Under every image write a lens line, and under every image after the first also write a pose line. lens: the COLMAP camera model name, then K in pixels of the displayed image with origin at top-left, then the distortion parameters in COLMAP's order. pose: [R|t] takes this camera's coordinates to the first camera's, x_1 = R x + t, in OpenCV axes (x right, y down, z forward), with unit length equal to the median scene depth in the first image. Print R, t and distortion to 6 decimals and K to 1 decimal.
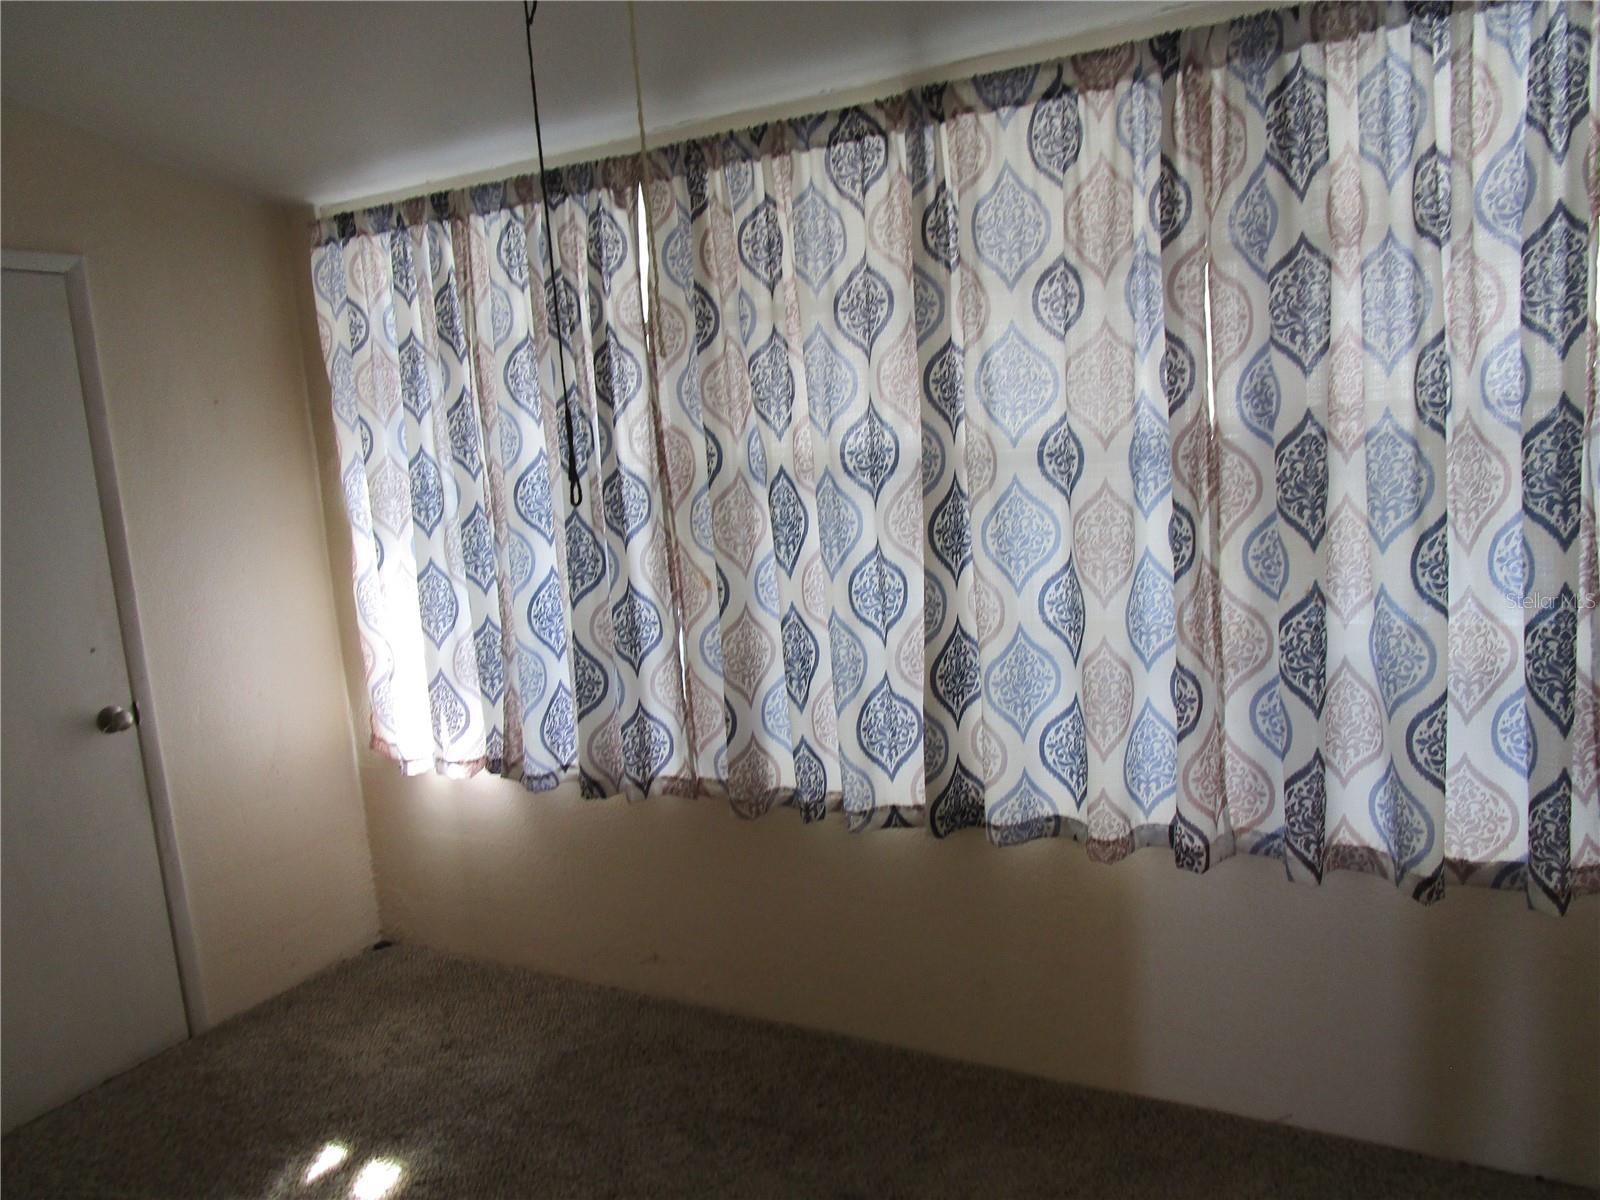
lens RADIAL K [[1152.6, 0, 795.2], [0, 1152.6, 597.8], [0, 0, 1]] dist [-0.023919, 0.009842]
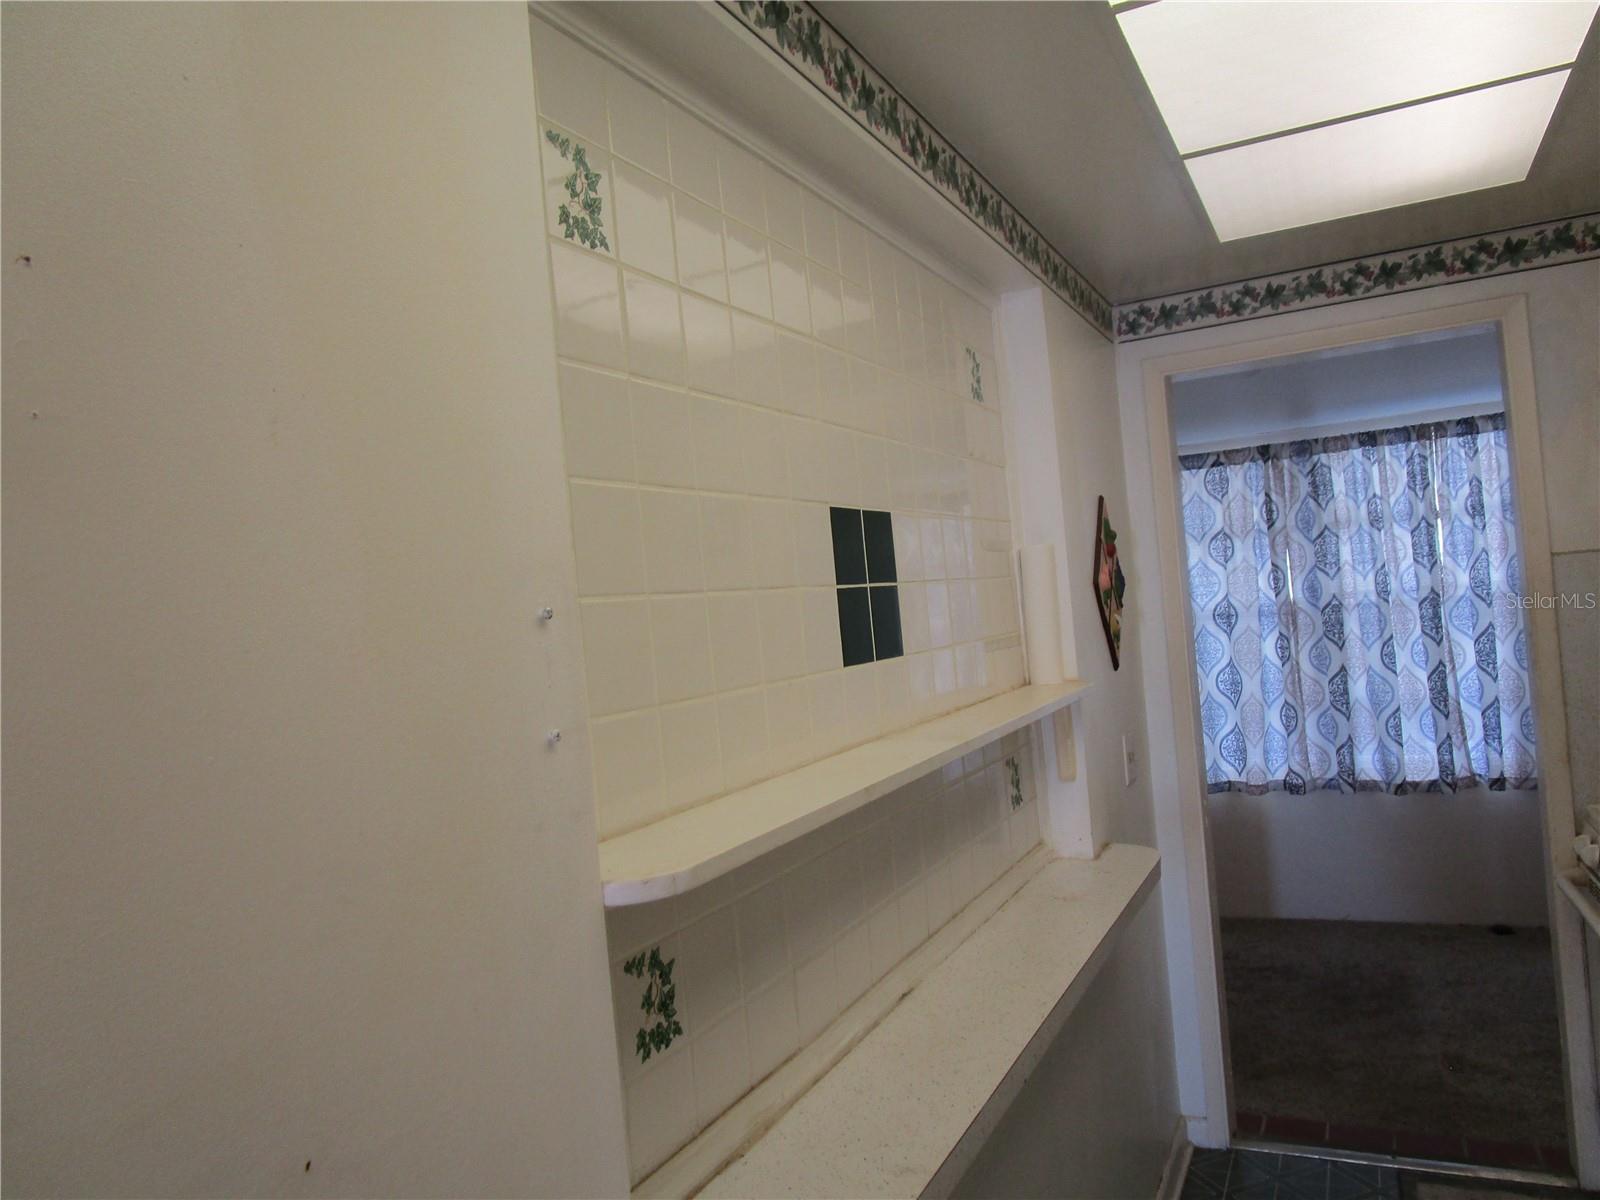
lens RADIAL K [[1152.6, 0, 802.3], [0, 1152.6, 597.5], [0, 0, 1]] dist [-0.023919, 0.009842]
pose [[0.999165, -0.024840, 0.032454, -0.757450], [0.028974, 0.990578, -0.133848, 0.136683], [-0.028823, 0.134677, 0.990470, -1.378654]]
